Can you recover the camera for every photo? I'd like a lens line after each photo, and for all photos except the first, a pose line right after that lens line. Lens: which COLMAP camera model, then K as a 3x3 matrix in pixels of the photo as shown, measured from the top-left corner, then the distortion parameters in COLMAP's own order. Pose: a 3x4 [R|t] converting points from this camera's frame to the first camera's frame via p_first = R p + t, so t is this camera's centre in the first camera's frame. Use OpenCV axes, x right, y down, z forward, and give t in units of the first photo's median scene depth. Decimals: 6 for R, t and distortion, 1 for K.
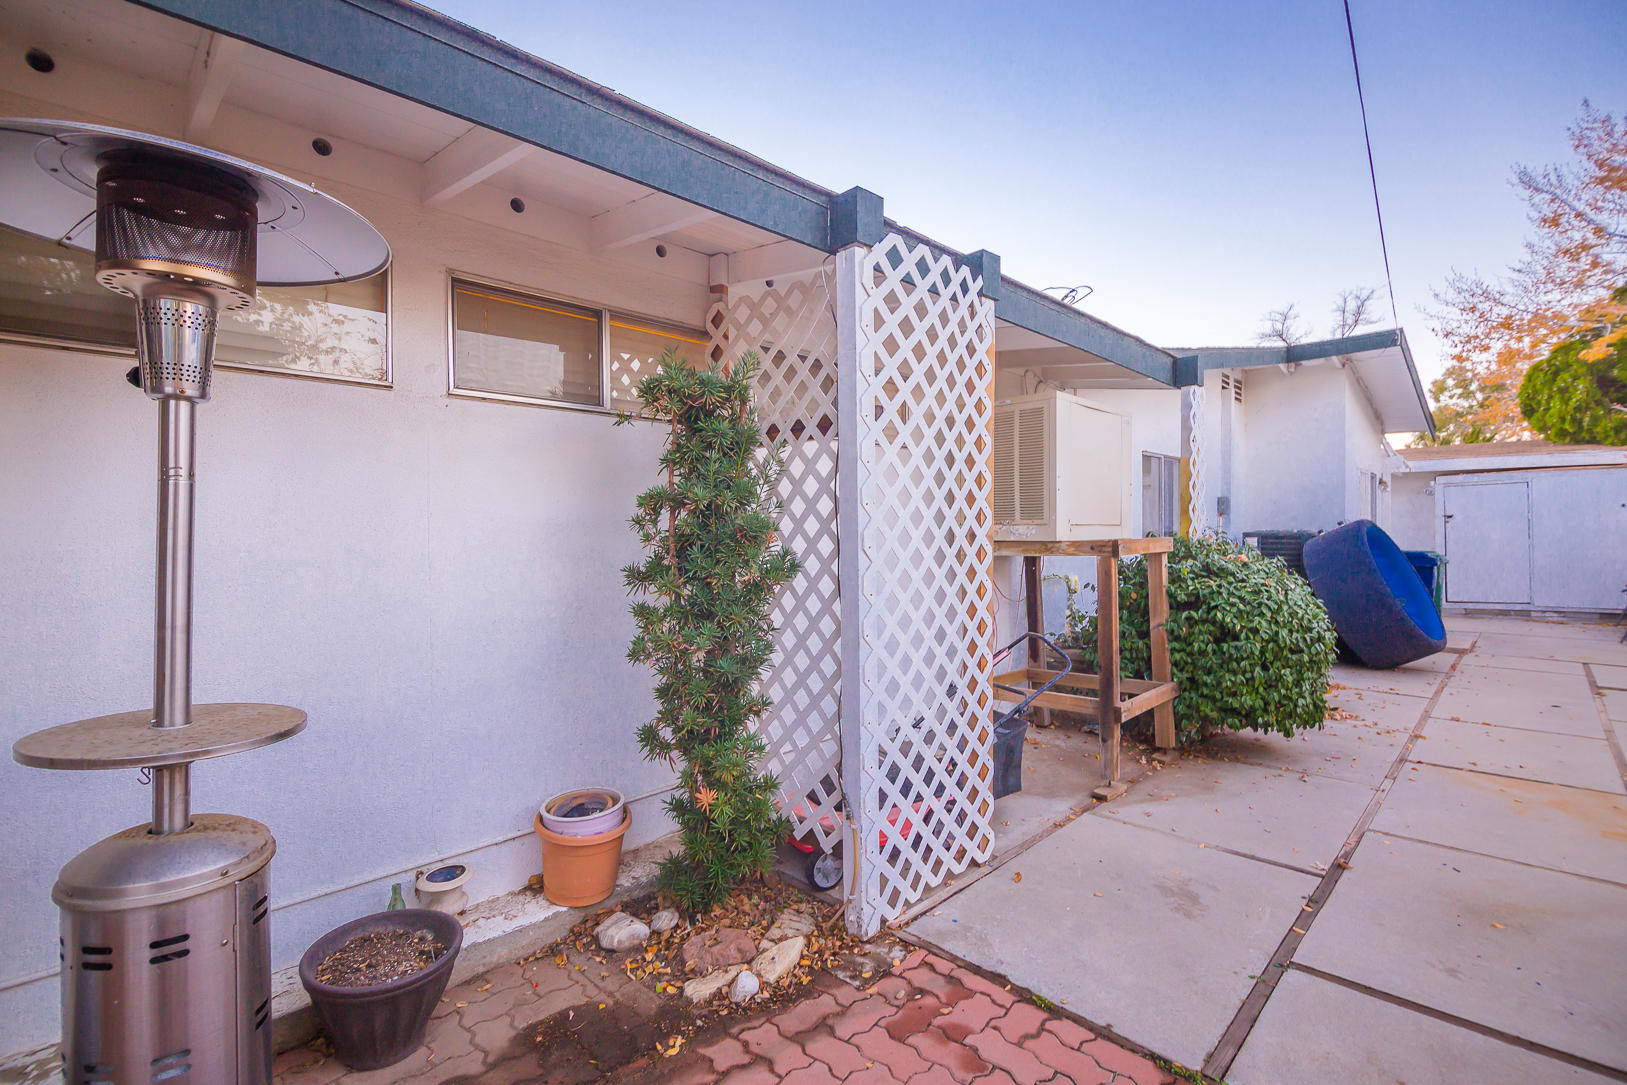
lens RADIAL K [[730.9, 0, 816.5], [0, 730.9, 540.5], [0, 0, 1]] dist [-0.005011, -0.009520]
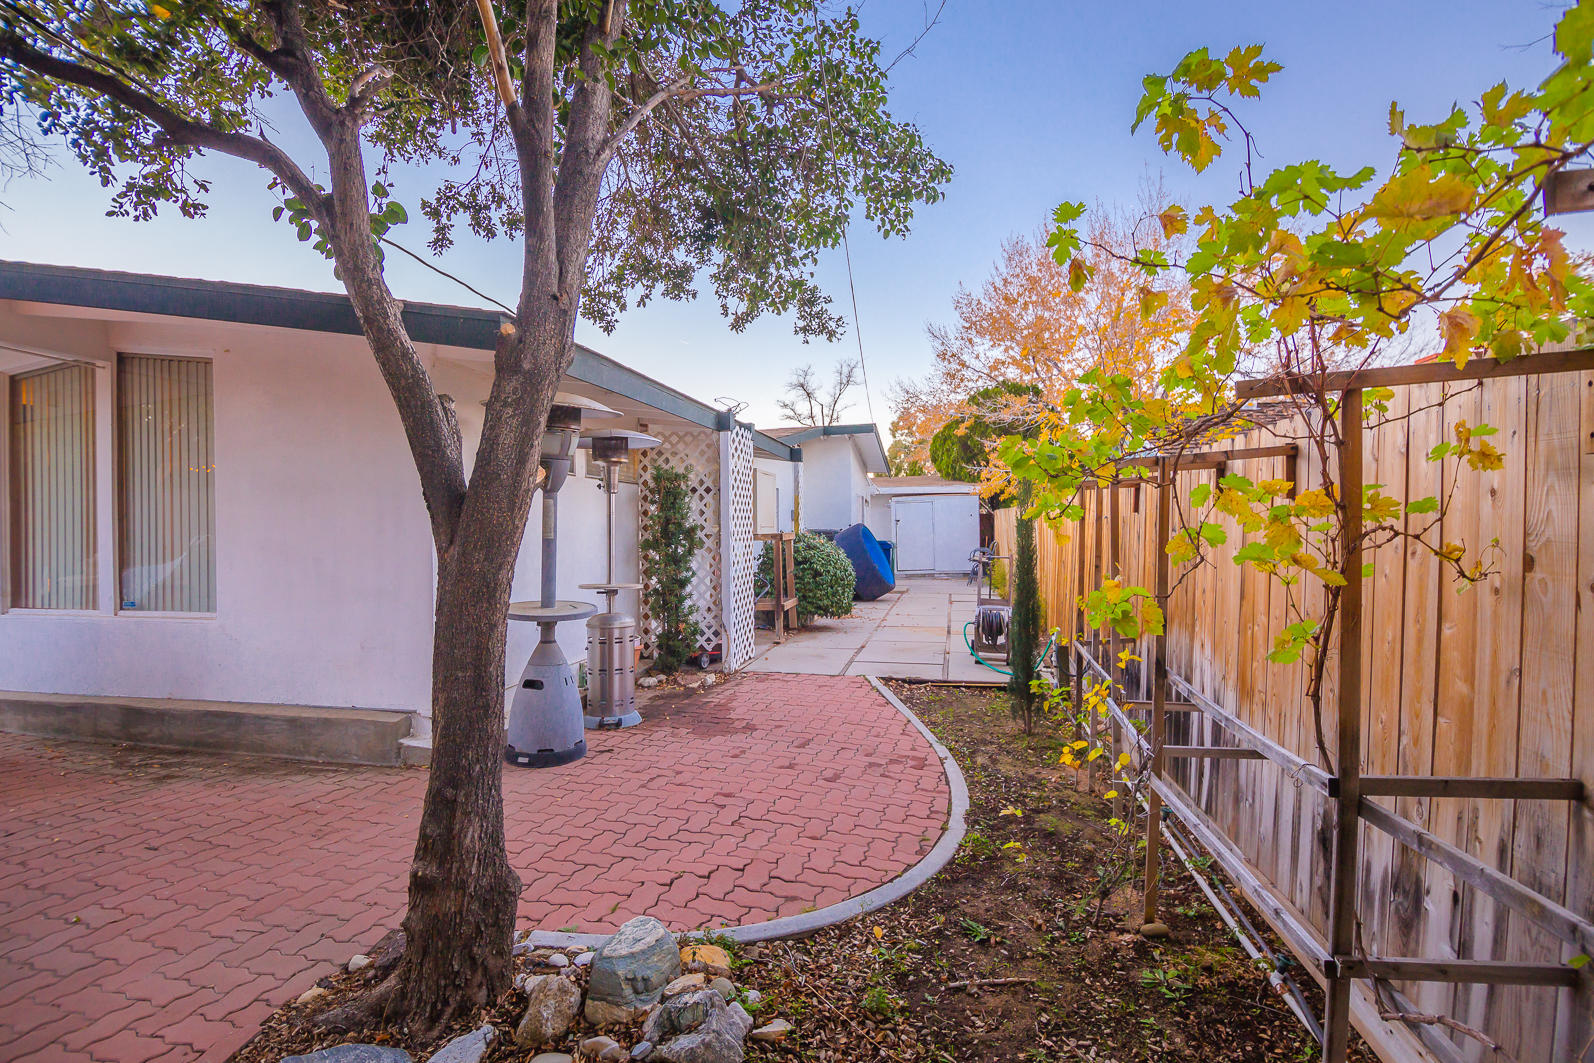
lens RADIAL K [[716.0, 0, 799.9], [0, 716.0, 529.6], [0, 0, 1]] dist [-0.005011, -0.009520]
pose [[0.839347, -0.004628, 0.543576, -0.645860], [0.013390, 0.999836, -0.012165, 0.013106], [-0.543431, 0.017489, 0.839272, -0.789978]]
